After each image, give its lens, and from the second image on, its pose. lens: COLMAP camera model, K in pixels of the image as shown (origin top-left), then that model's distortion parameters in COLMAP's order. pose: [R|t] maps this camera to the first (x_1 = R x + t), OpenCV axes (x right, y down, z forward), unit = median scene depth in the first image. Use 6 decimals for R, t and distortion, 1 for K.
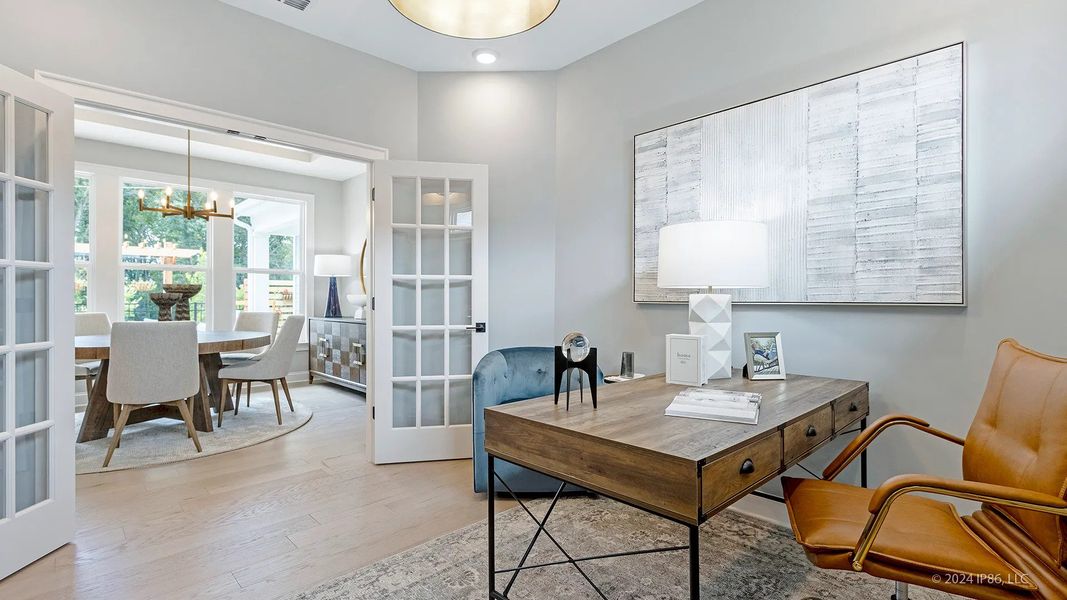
lens RADIAL K [[503.0, 0, 533.5], [0, 503.0, 292.2], [0, 0, 1]] dist [0.001789, 0.000067]
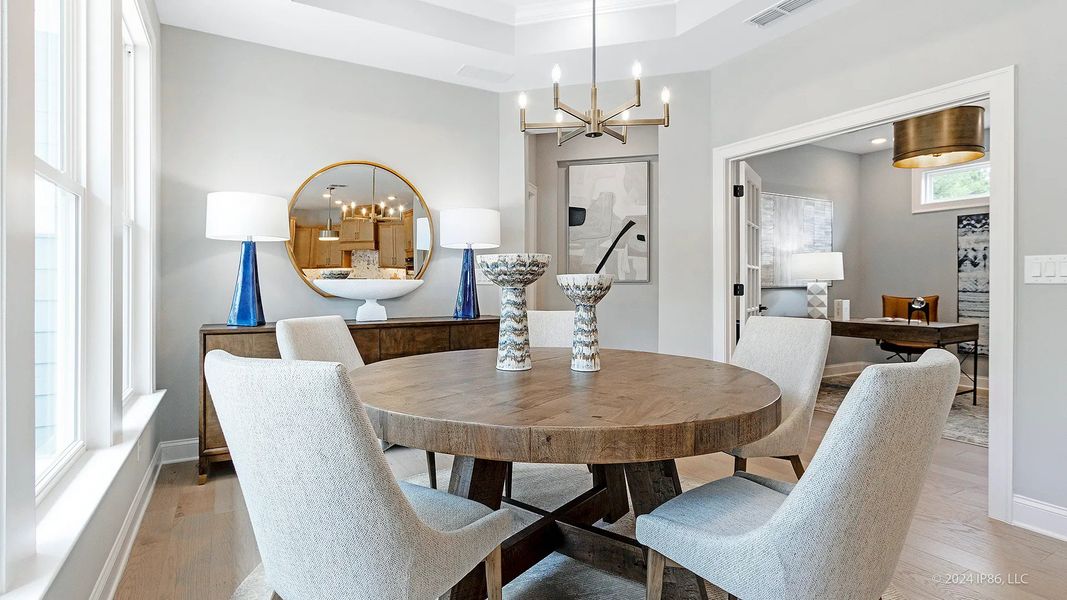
lens RADIAL K [[503.0, 0, 533.5], [0, 503.0, 292.2], [0, 0, 1]] dist [0.001789, 0.000067]
pose [[0.247529, -0.013739, 0.968783, -2.164487], [-0.010244, 0.999806, 0.016797, 0.021437], [-0.968826, -0.014082, 0.247340, 1.670582]]
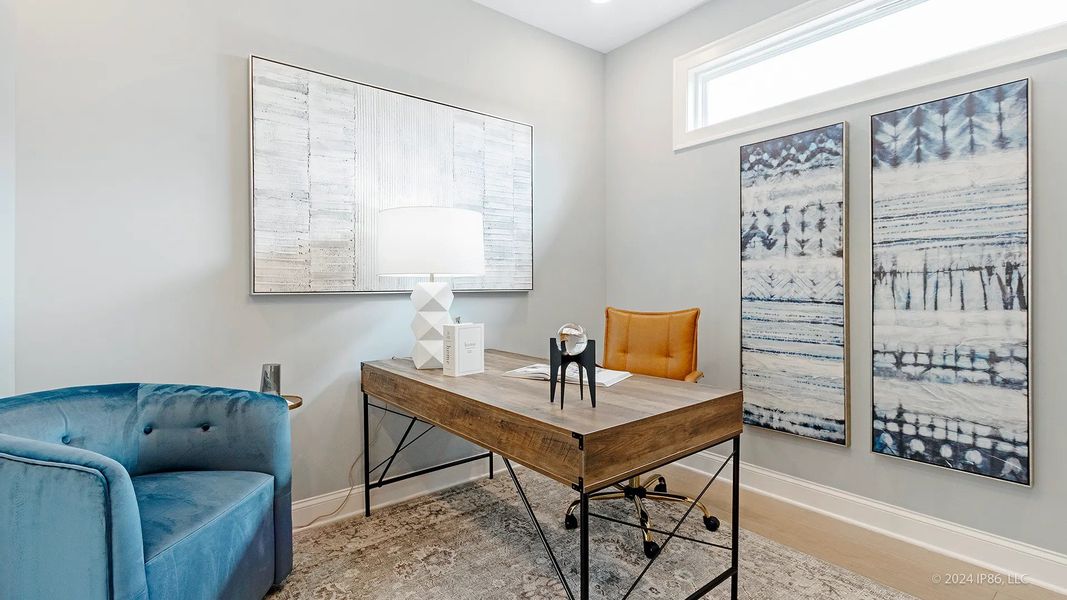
lens RADIAL K [[488.6, 0, 529.9], [0, 488.6, 287.7], [0, 0, 1]] dist [0.033587, 0.000092]
pose [[0.098417, -0.004768, 0.995134, -0.590502], [-0.005569, 0.999970, 0.005342, 0.007547], [-0.995130, -0.006067, 0.098387, 0.719253]]
